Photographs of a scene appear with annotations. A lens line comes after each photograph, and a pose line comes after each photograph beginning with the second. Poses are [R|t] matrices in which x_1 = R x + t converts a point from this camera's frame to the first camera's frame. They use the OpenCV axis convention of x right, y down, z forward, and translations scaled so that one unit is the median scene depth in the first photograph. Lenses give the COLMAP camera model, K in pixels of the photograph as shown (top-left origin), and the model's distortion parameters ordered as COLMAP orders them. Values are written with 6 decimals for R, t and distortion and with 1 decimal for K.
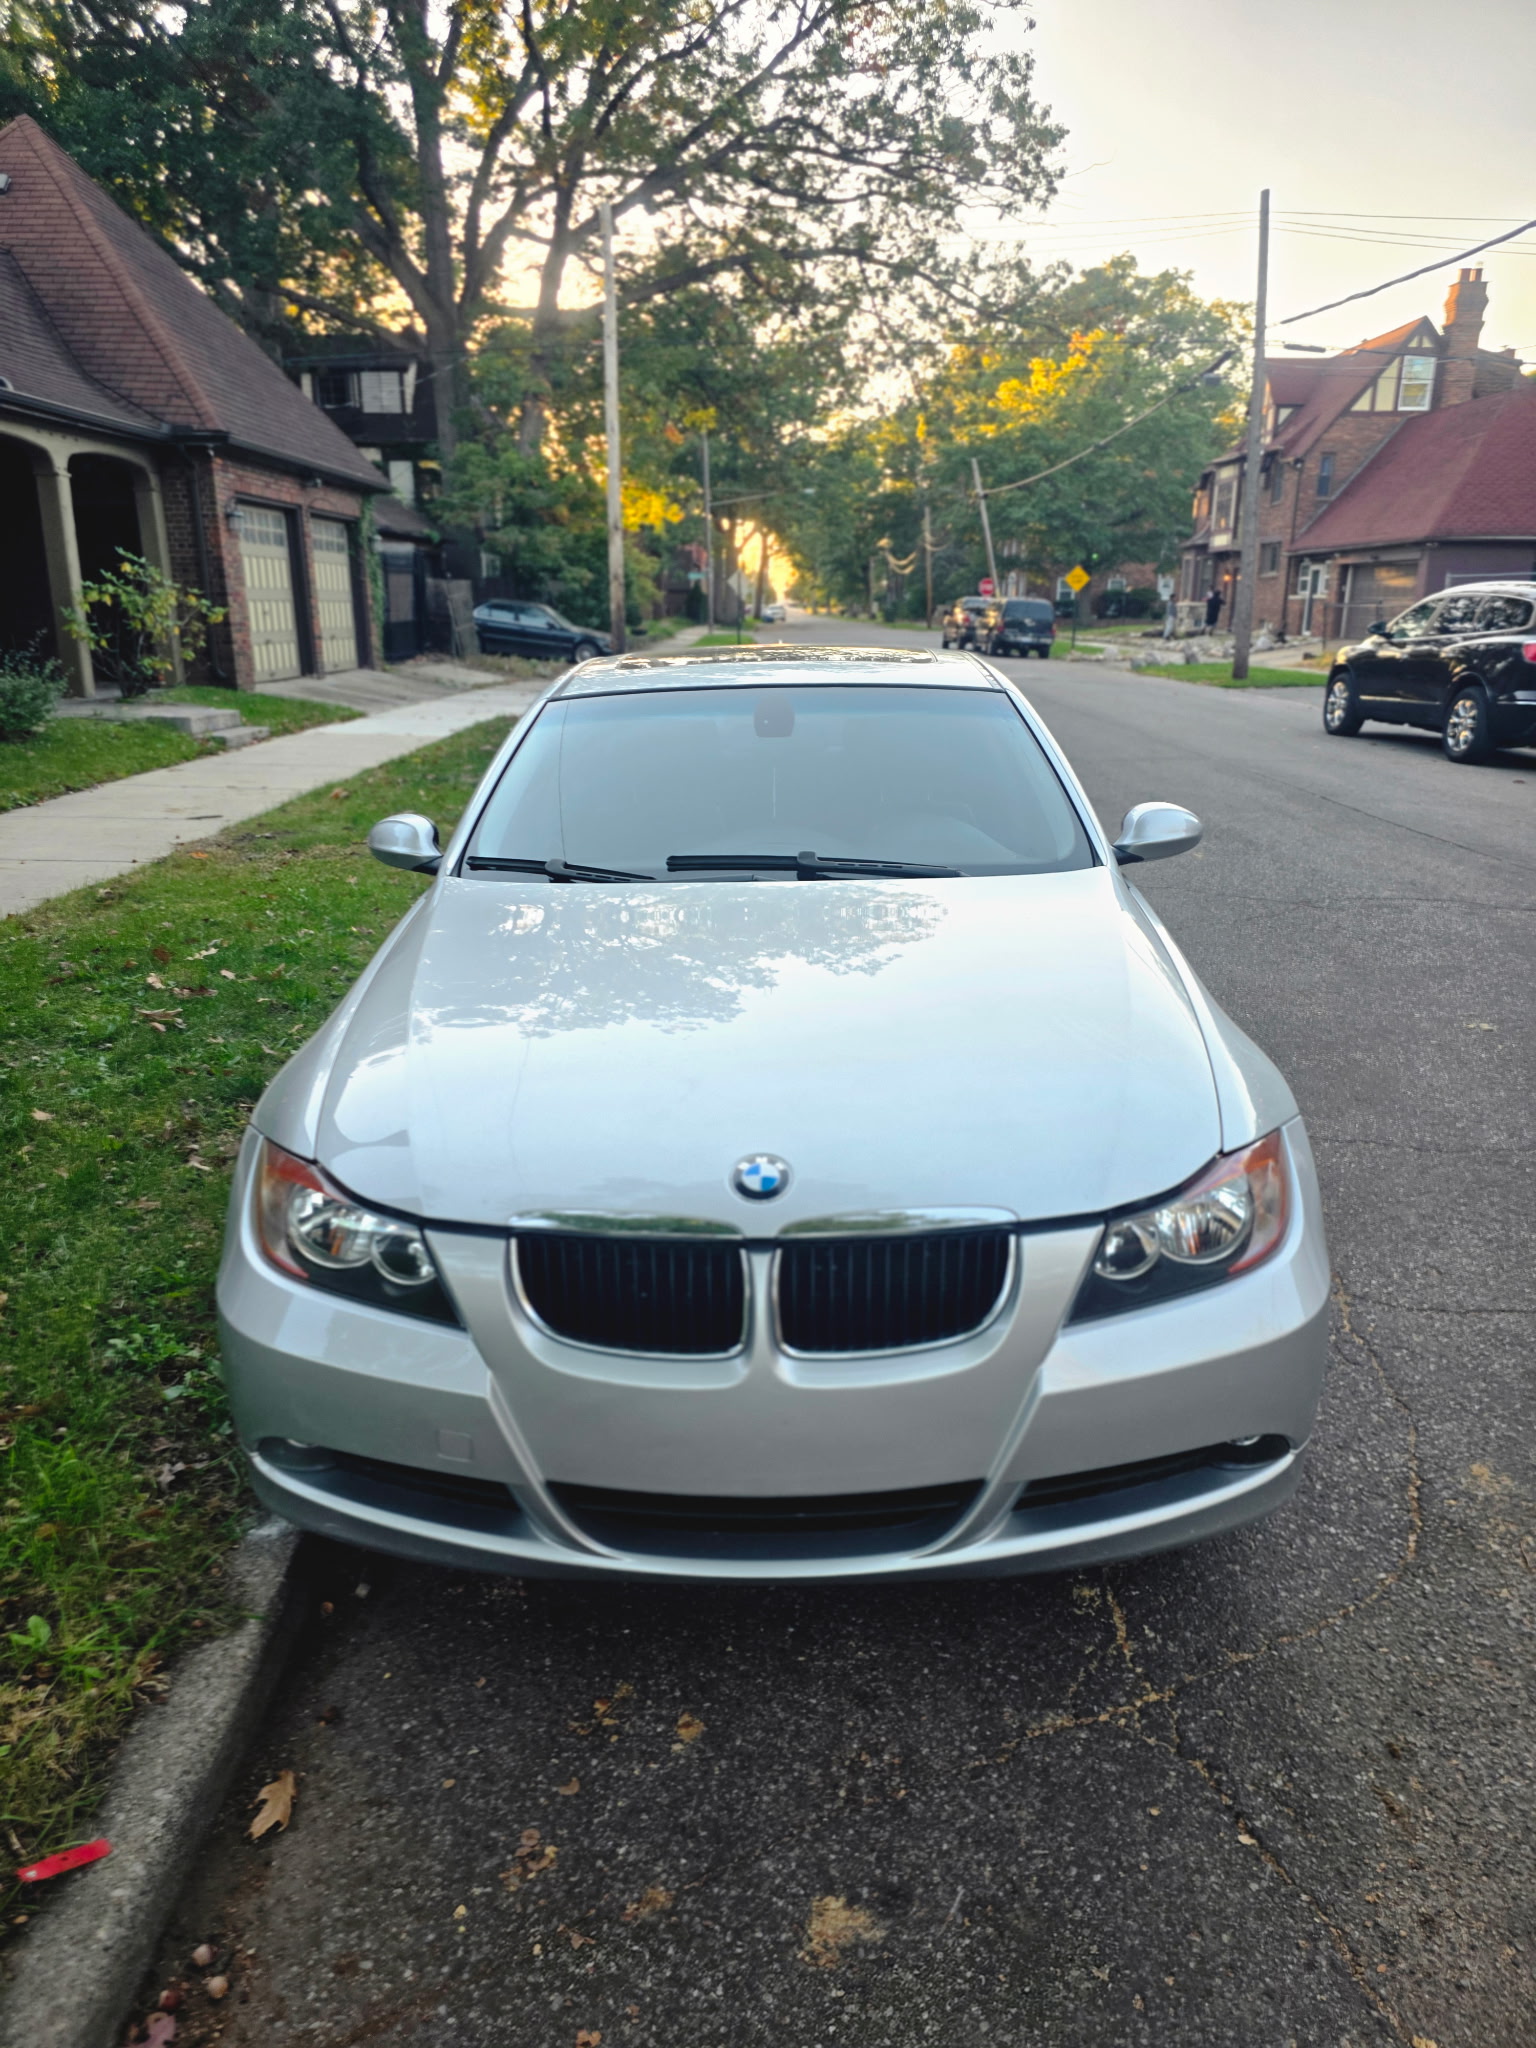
lens RADIAL K [[1379.7, 0, 771.4], [0, 1379.7, 1009.4], [0, 0, 1]] dist [0.045268, -0.042693]
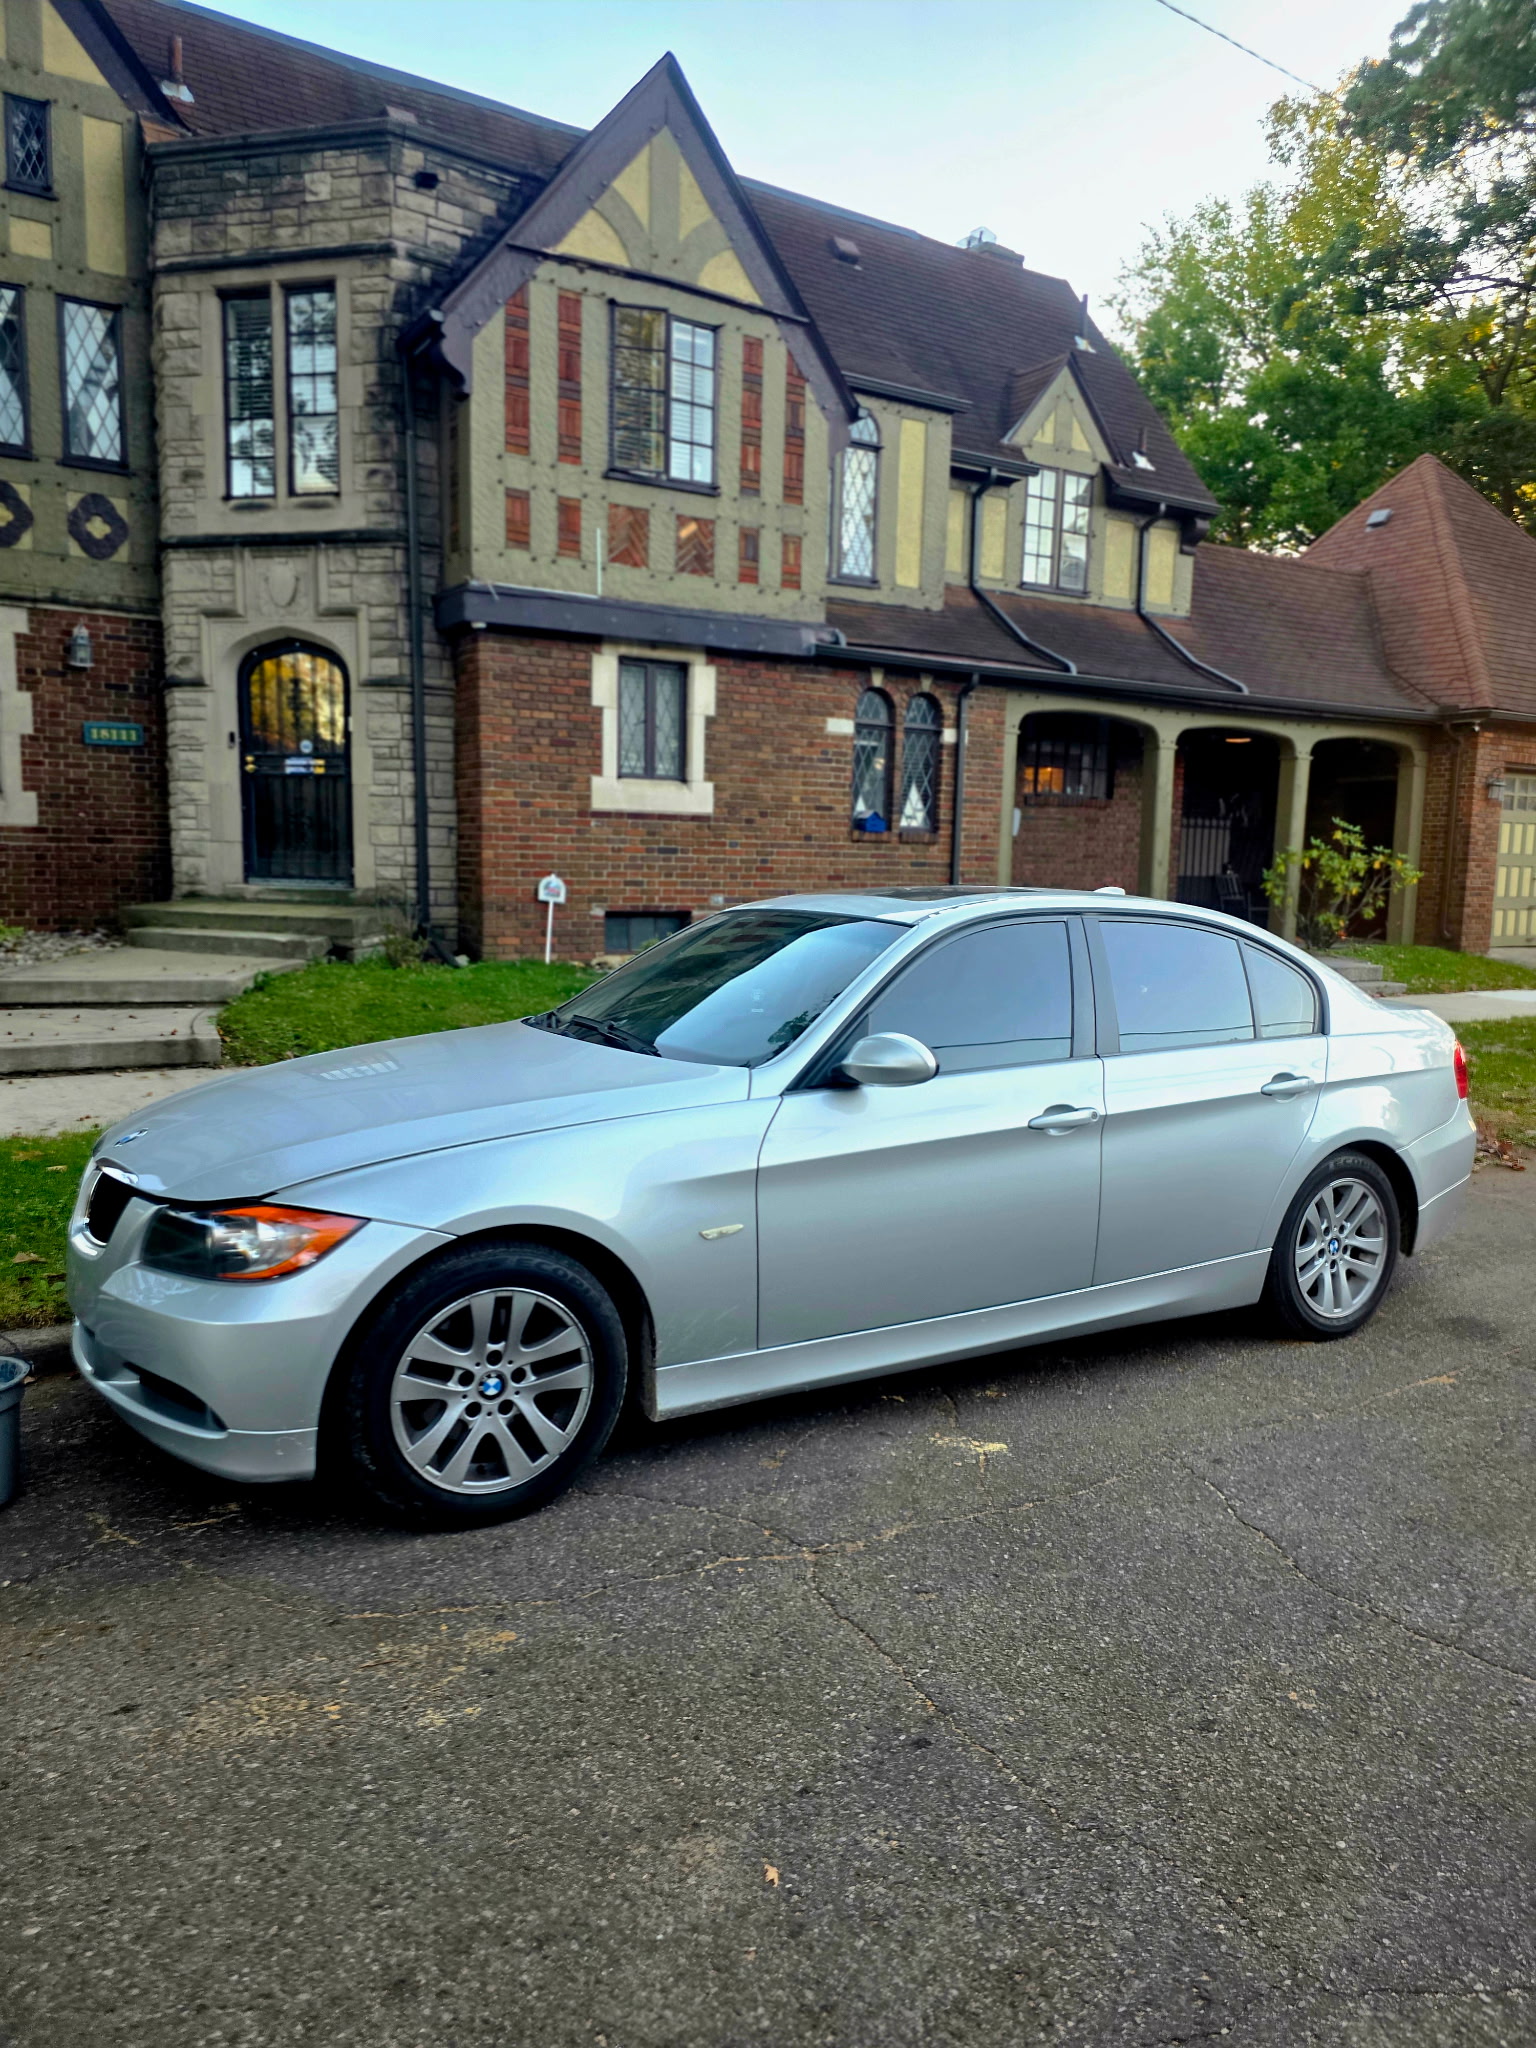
lens RADIAL K [[1379.7, 0, 779.4], [0, 1379.7, 1026.5], [0, 0, 1]] dist [0.045268, -0.042693]
pose [[0.531158, 0.109892, -0.840116, 0.210725], [-0.254065, 0.966582, -0.034196, -0.018574], [0.808283, 0.231608, 0.541328, 0.072381]]
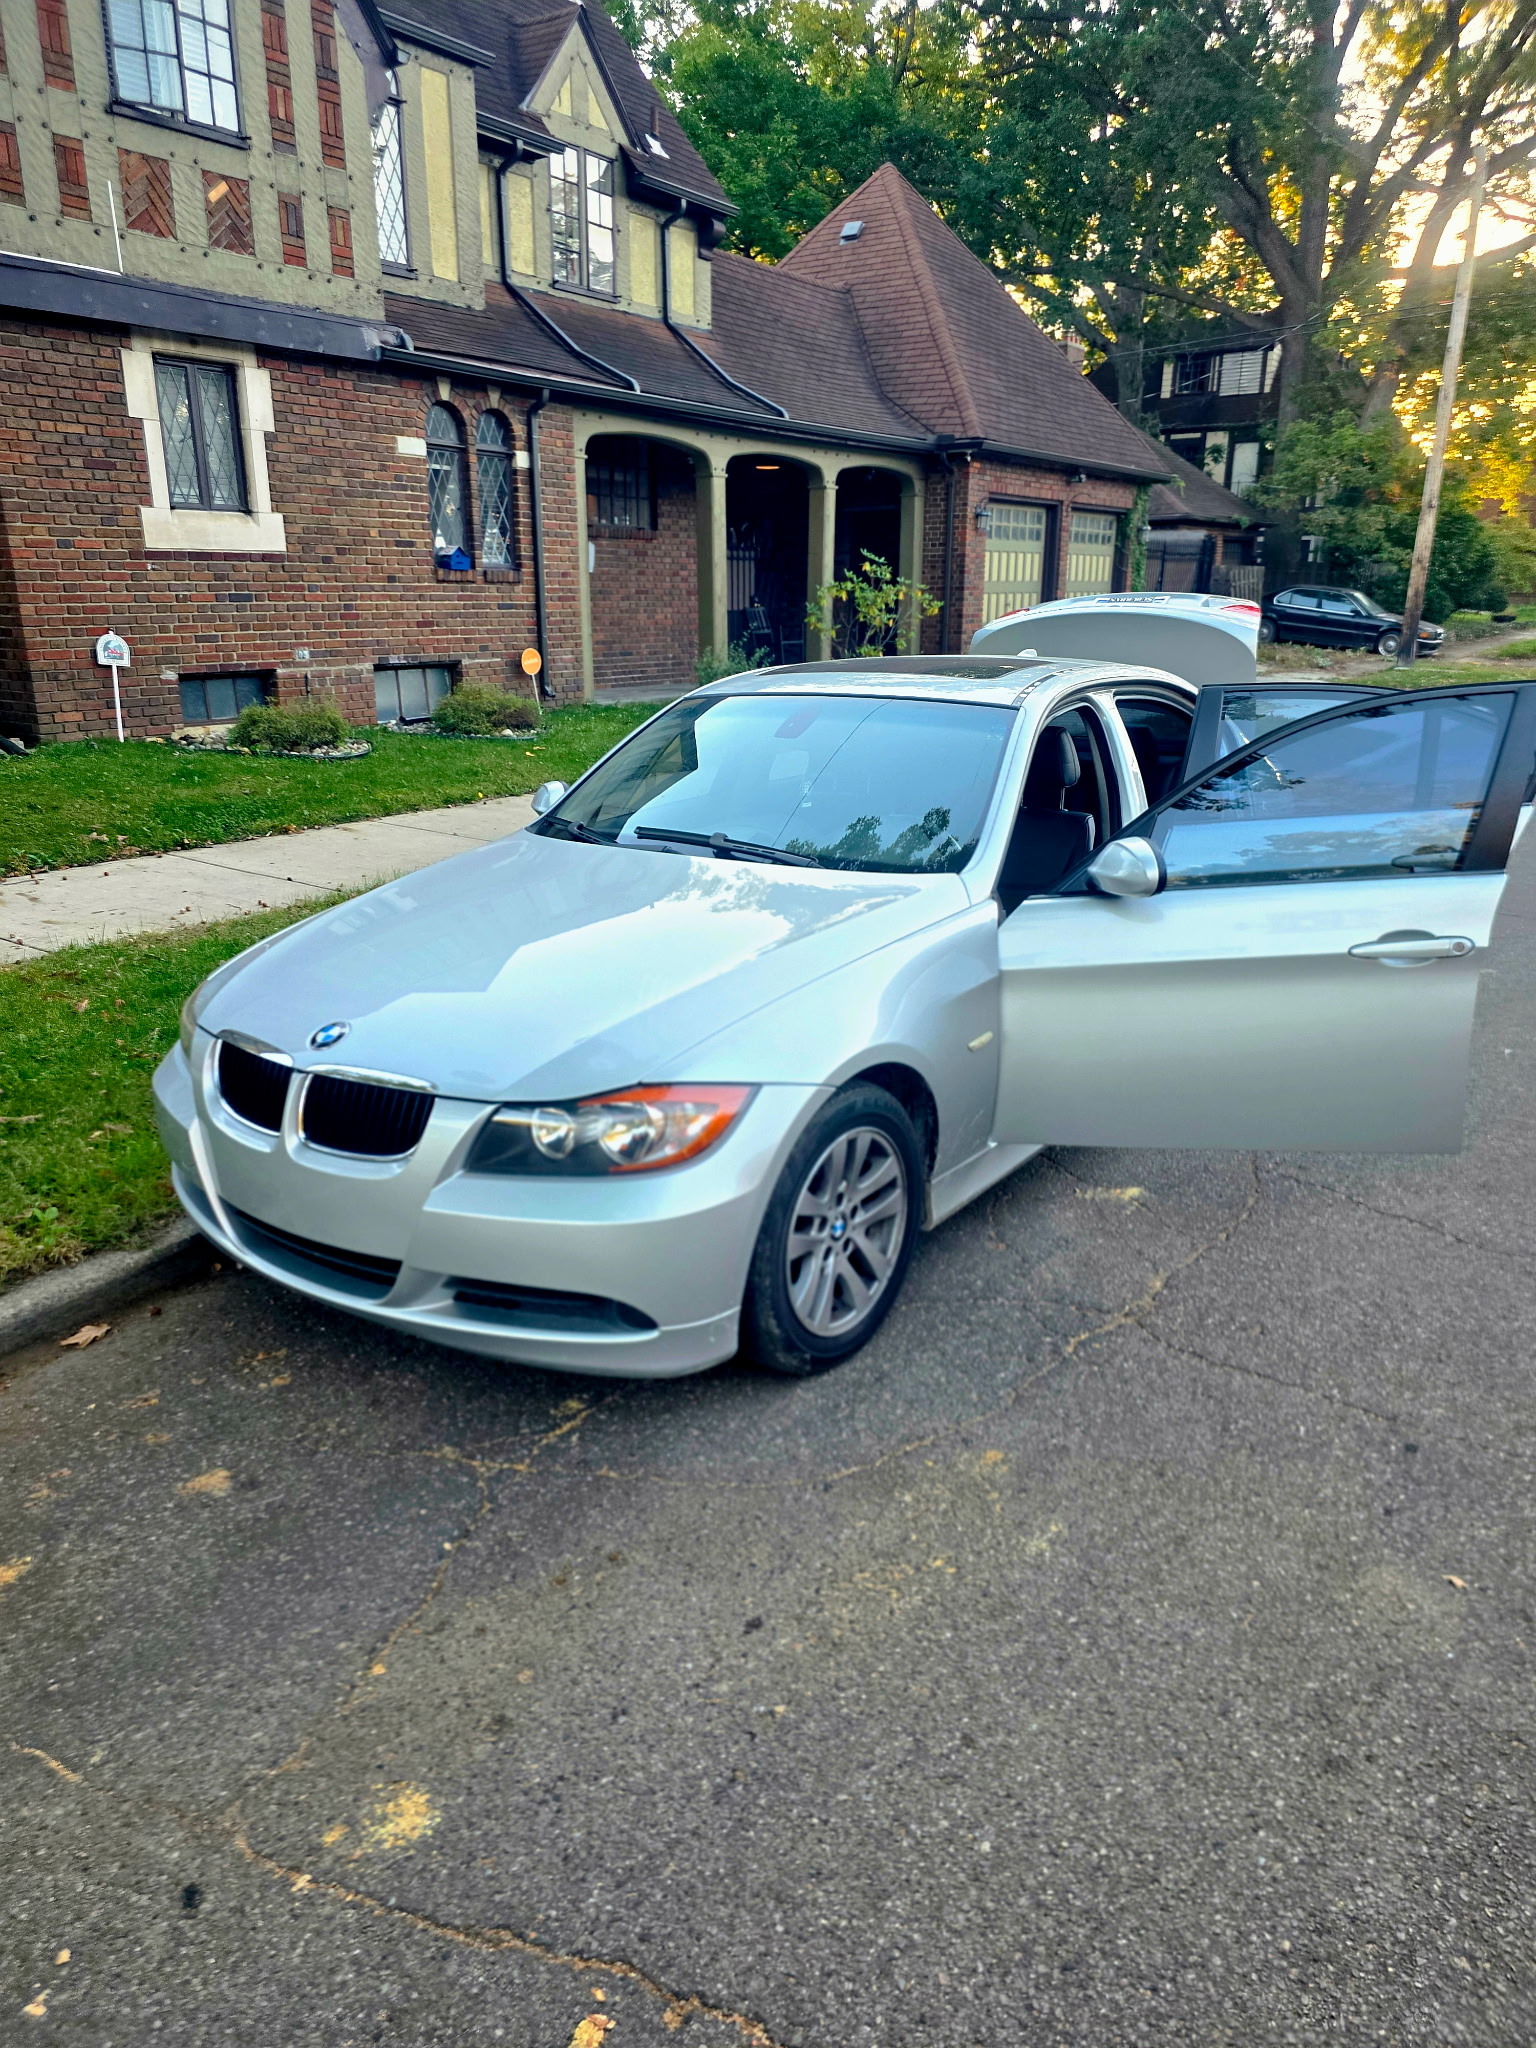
lens RADIAL K [[1379.7, 0, 763.9], [0, 1379.7, 1036.3], [0, 0, 1]] dist [0.045268, -0.042693]
pose [[0.826363, 0.170766, -0.536622, 0.128676], [-0.155393, 0.985064, 0.074176, -0.005902], [0.541273, 0.022091, 0.840556, -0.000536]]
